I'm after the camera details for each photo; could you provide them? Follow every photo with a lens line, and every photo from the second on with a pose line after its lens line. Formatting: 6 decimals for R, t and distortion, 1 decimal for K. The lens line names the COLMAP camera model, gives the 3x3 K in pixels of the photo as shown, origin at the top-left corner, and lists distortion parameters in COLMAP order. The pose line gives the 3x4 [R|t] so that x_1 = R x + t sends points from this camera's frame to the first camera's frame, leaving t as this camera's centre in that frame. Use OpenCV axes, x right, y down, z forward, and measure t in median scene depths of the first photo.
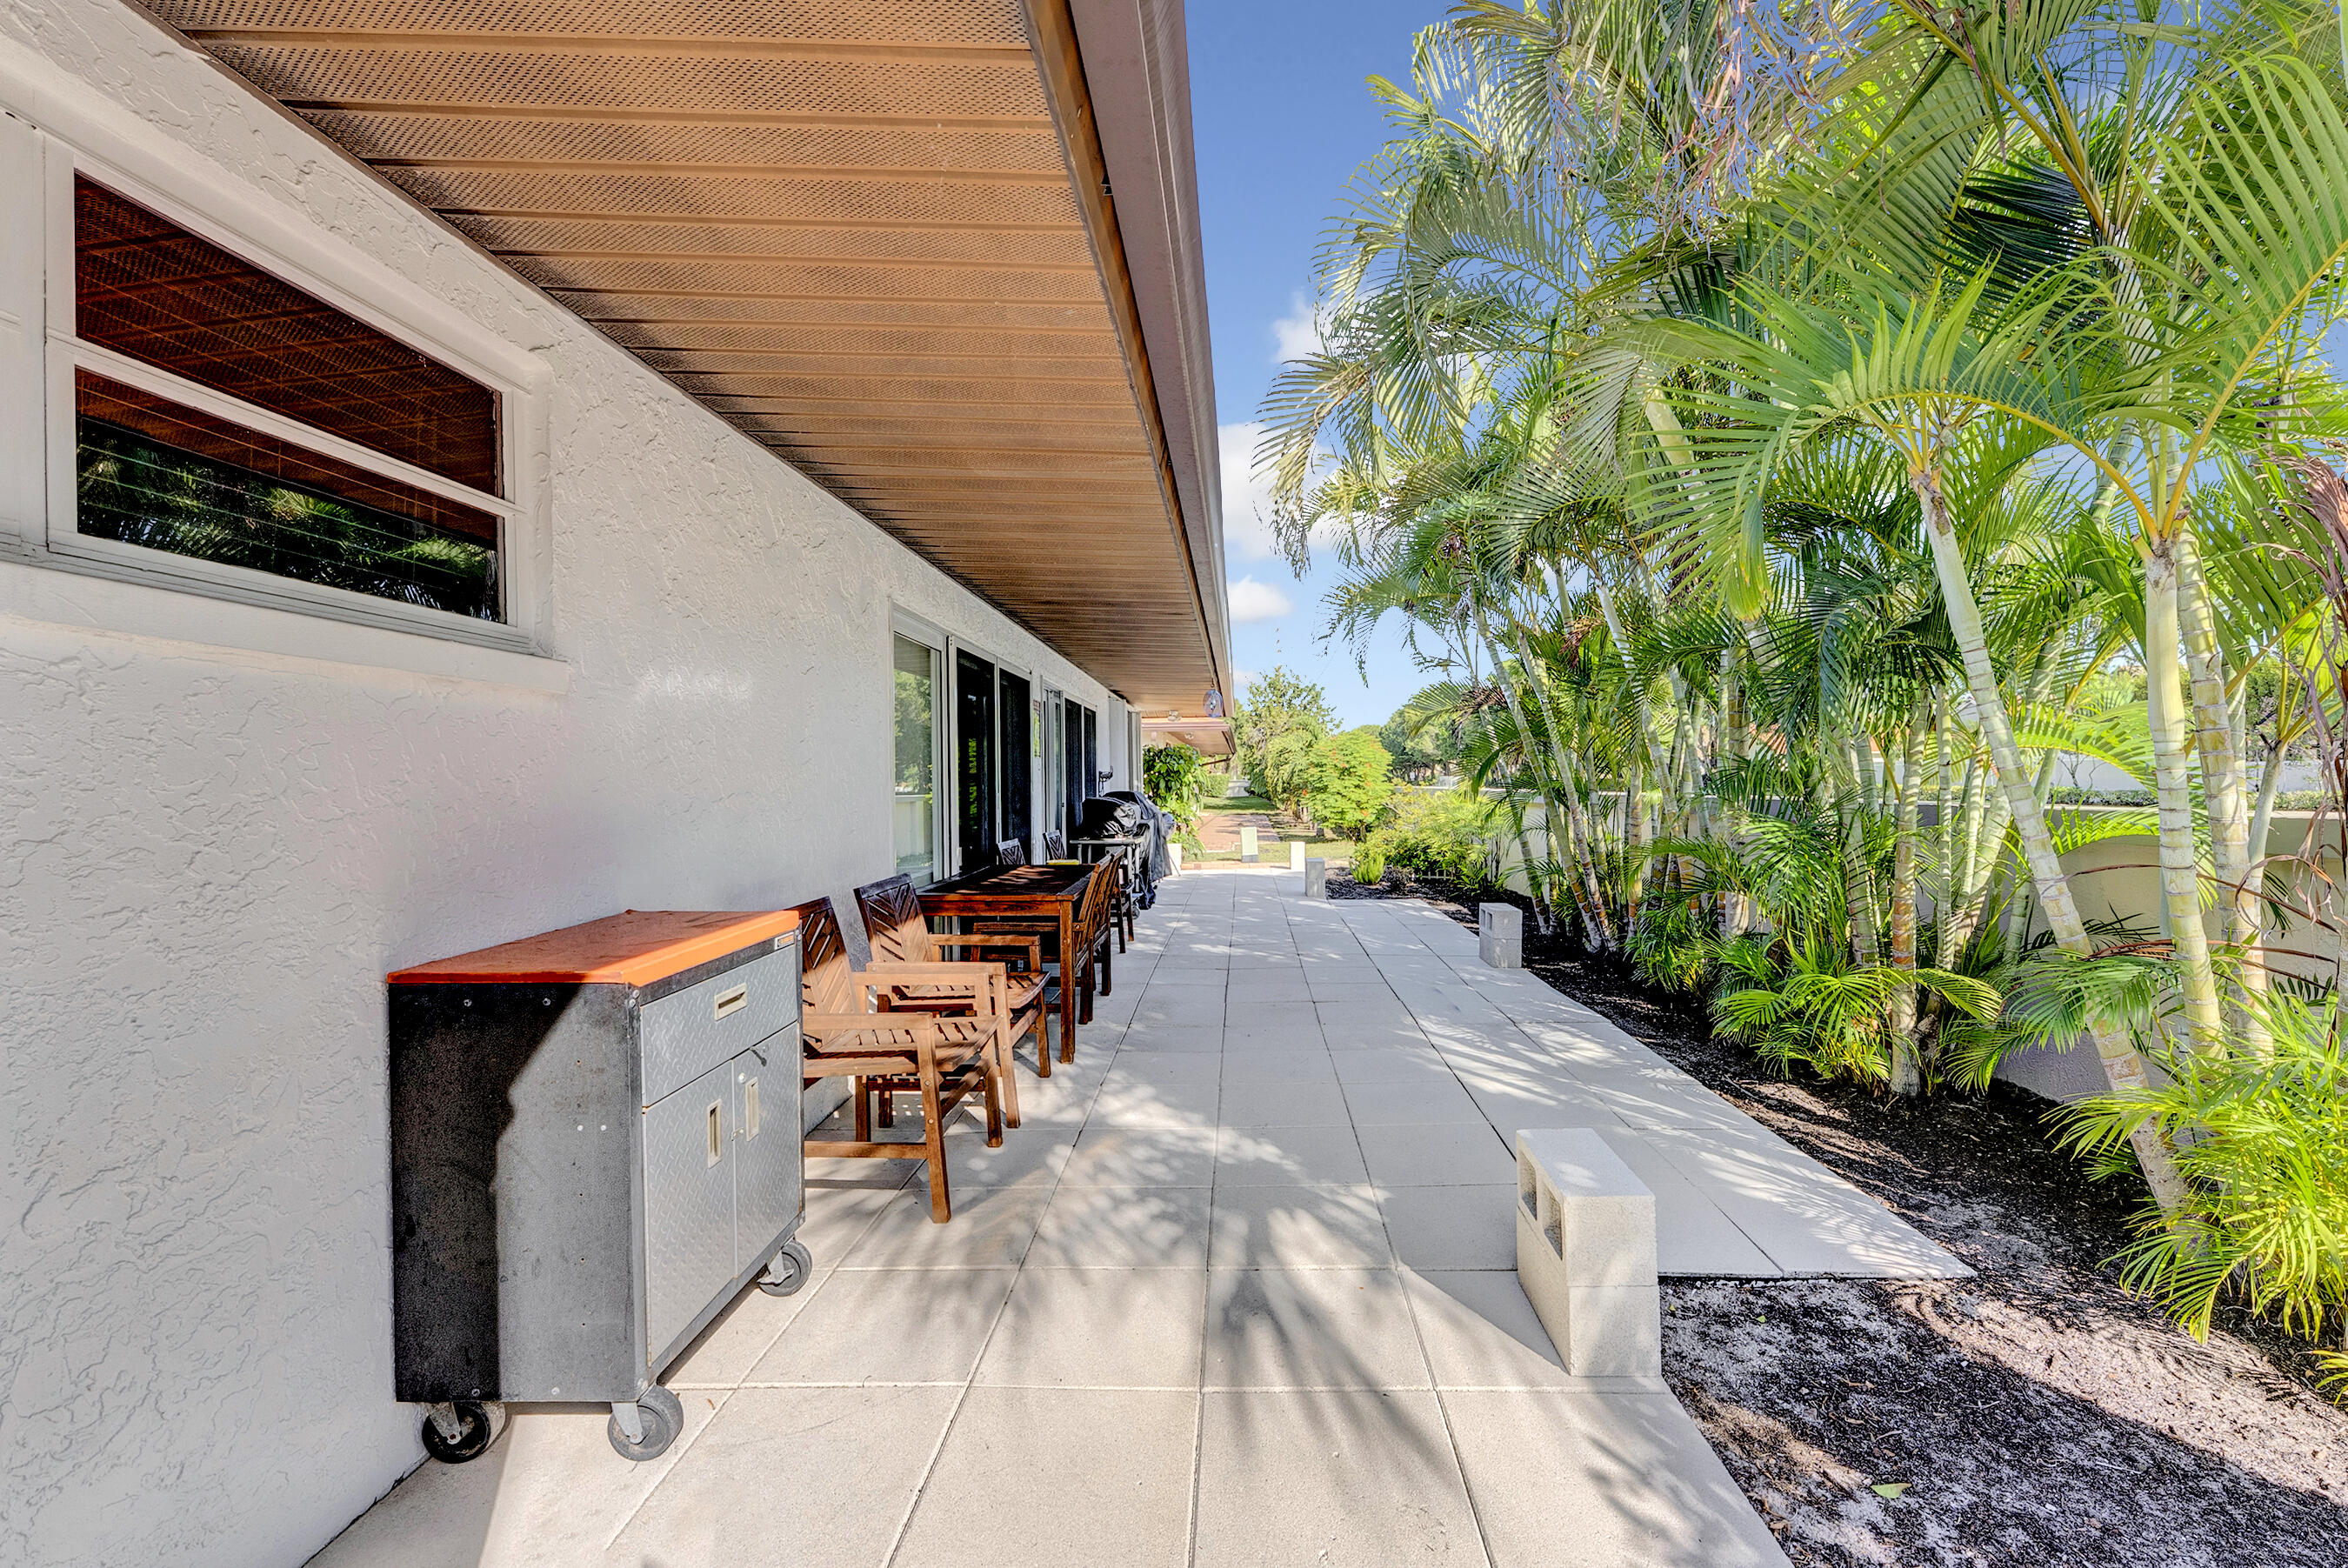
lens RADIAL K [[979.8, 0, 1212.0], [0, 979.8, 754.2], [0, 0, 1]] dist [-0.001255, 0.000060]
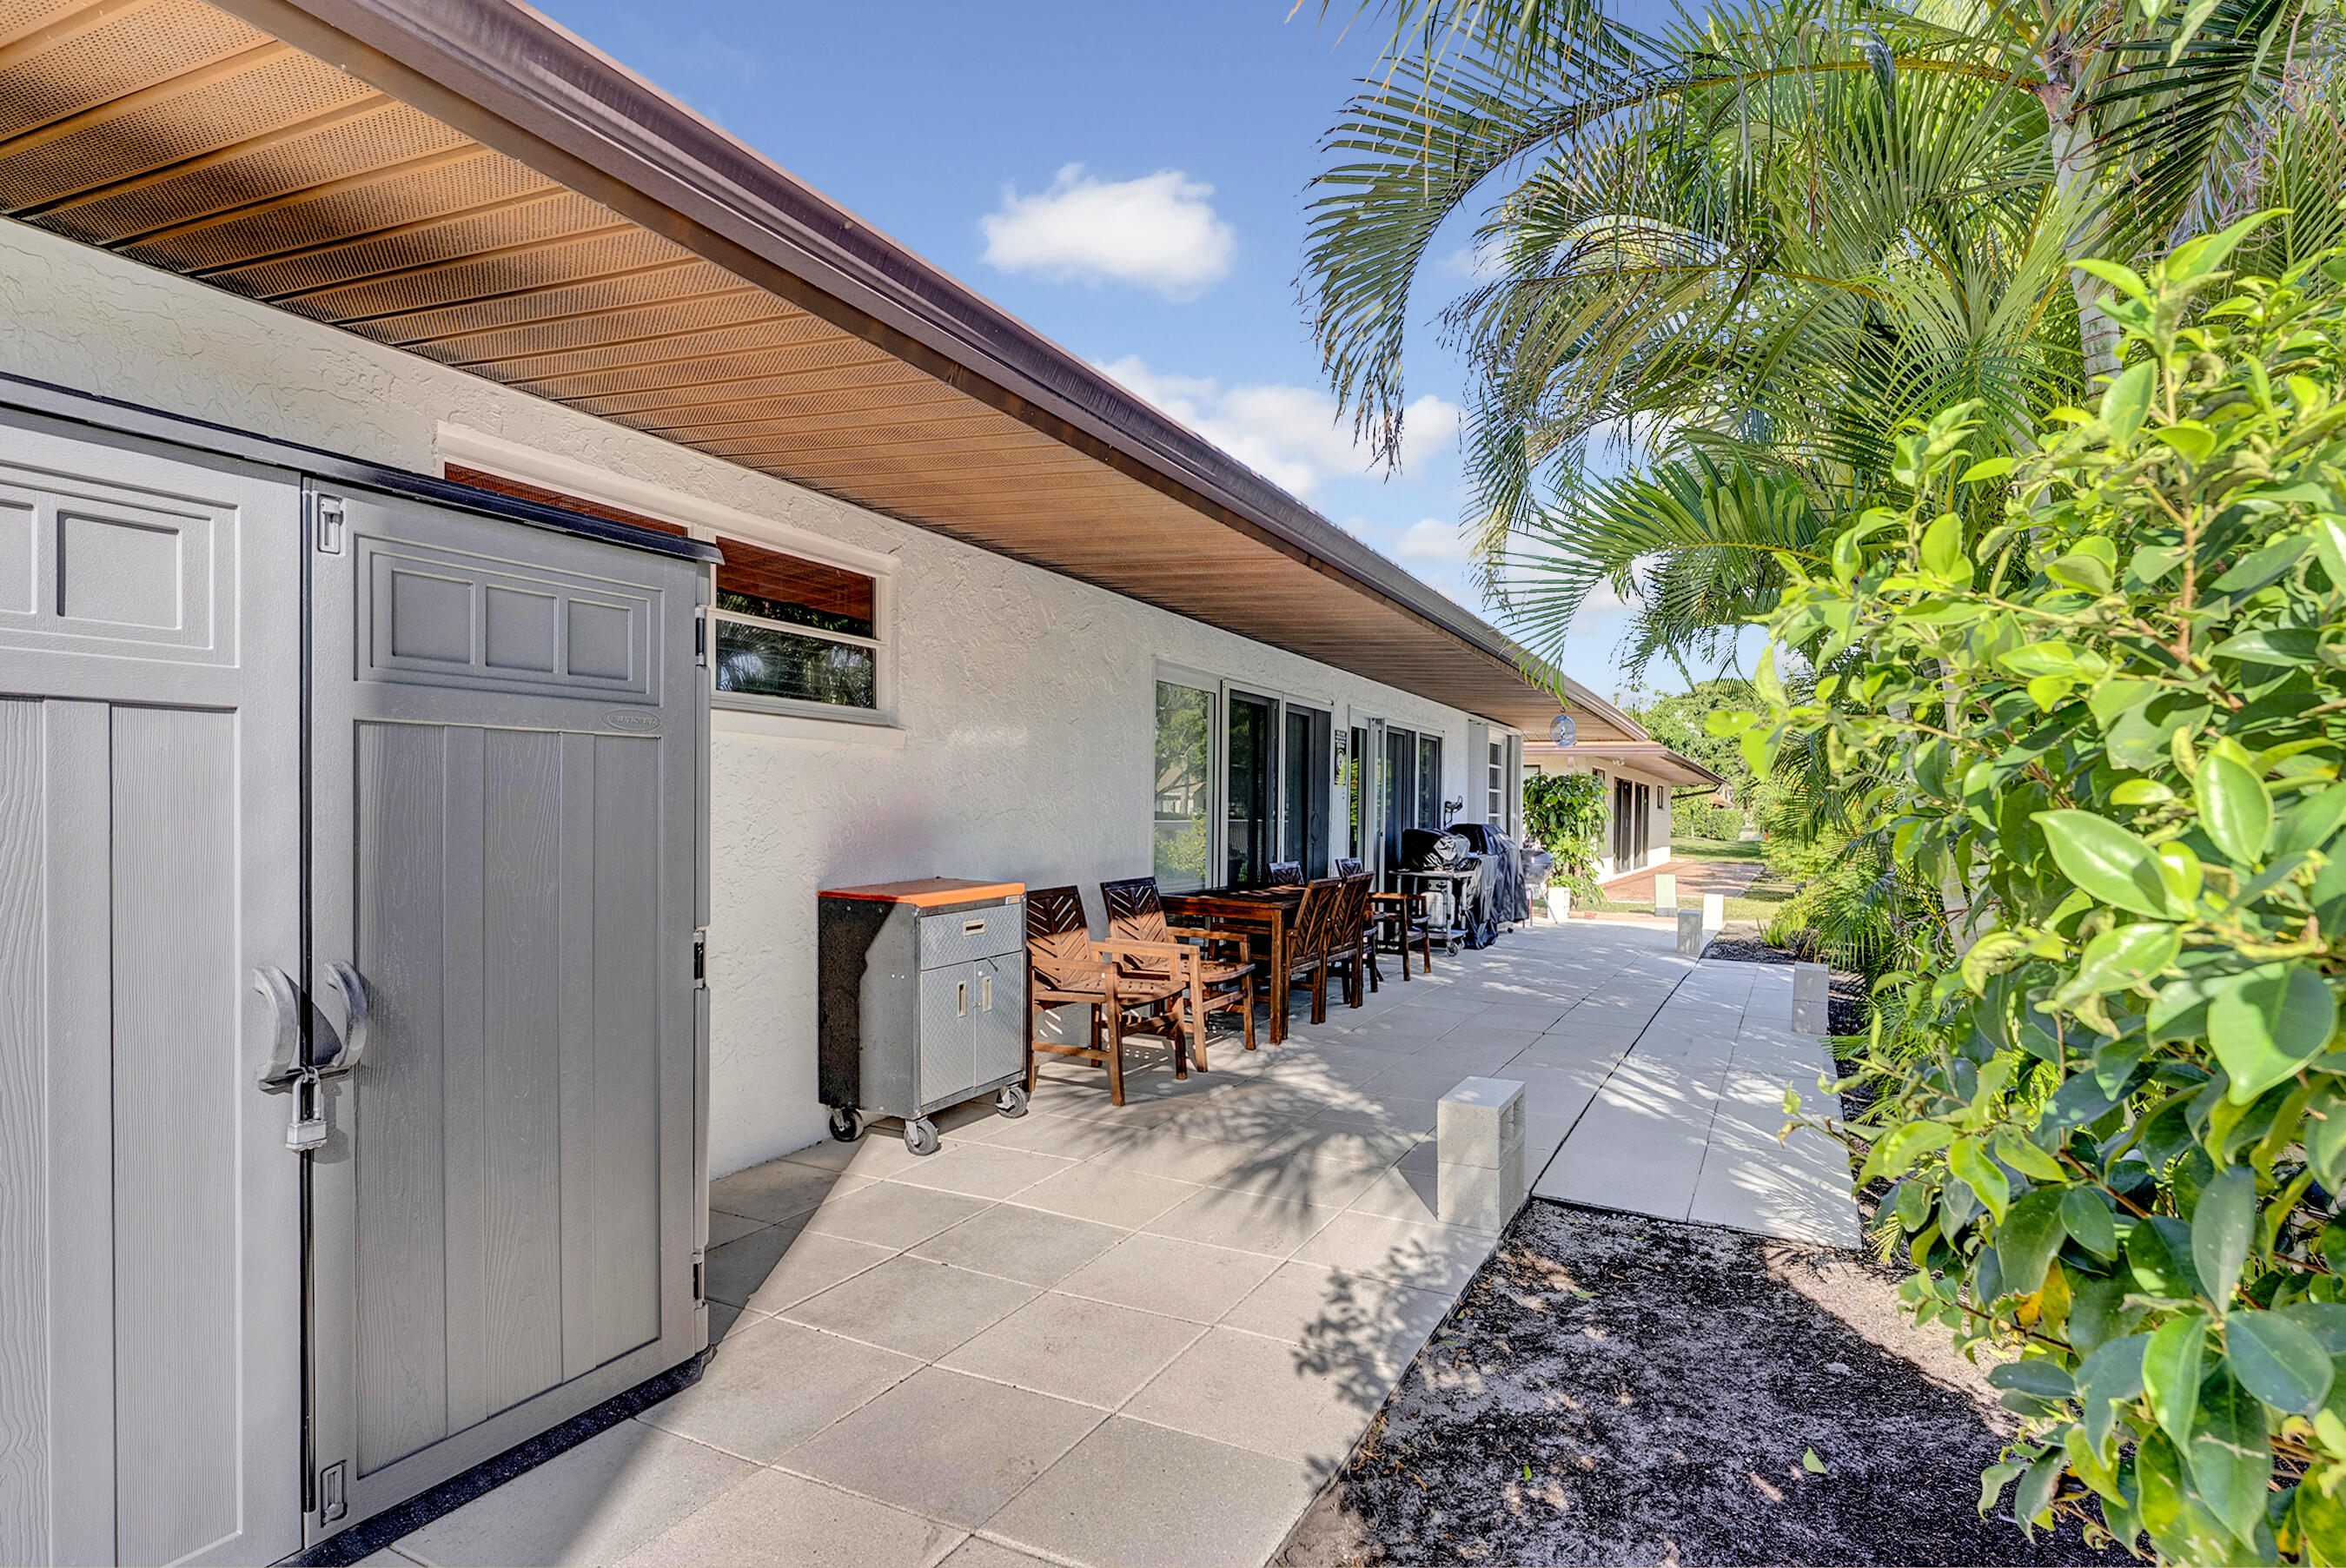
lens RADIAL K [[1215.5, 0, 1177.9], [0, 1215.5, 803.2], [0, 0, 1]] dist [-0.002589, -0.000441]
pose [[0.903618, 0.032444, -0.427108, 0.643188], [-0.022553, 0.999348, 0.028198, -0.033530], [0.427744, -0.015848, 0.903761, -0.682328]]
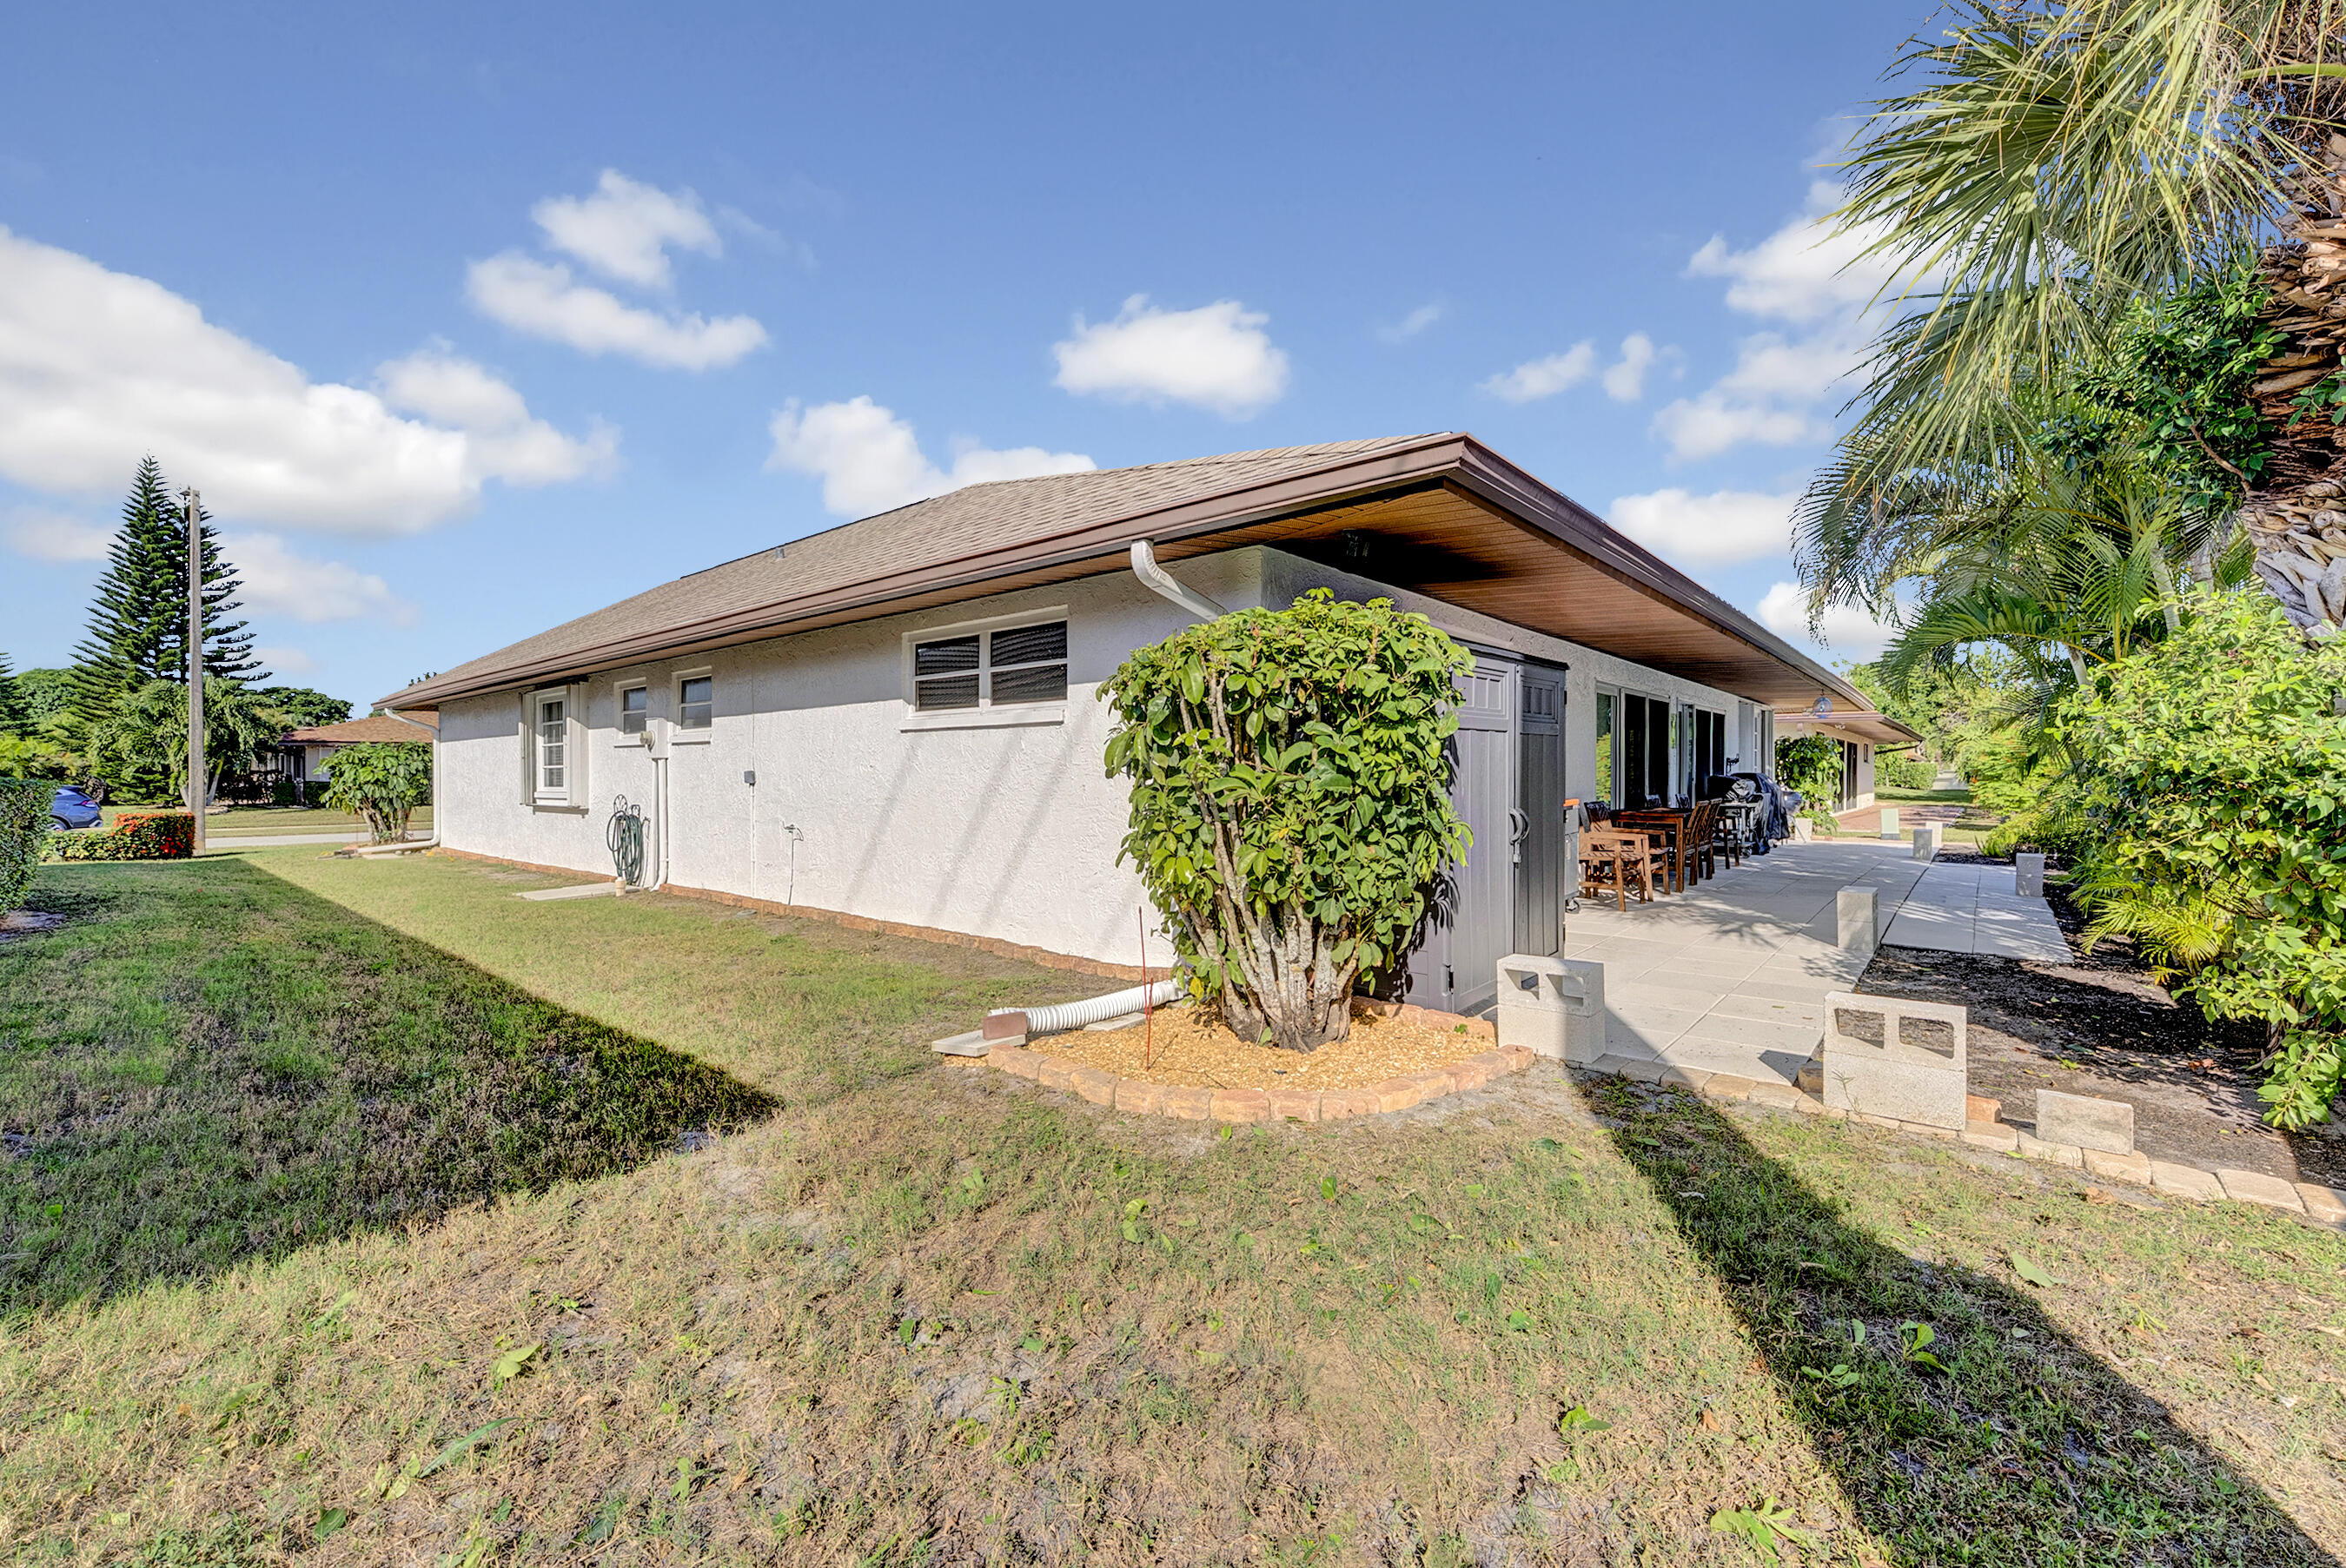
lens RADIAL K [[952.6, 0, 1173.0], [0, 952.6, 784.0], [0, 0, 1]] dist [-0.000112, -0.000127]
pose [[0.779544, 0.027071, -0.625763, 0.500880], [0.002398, 0.998929, 0.046202, -0.040099], [0.626343, -0.037518, 0.778644, -2.288905]]
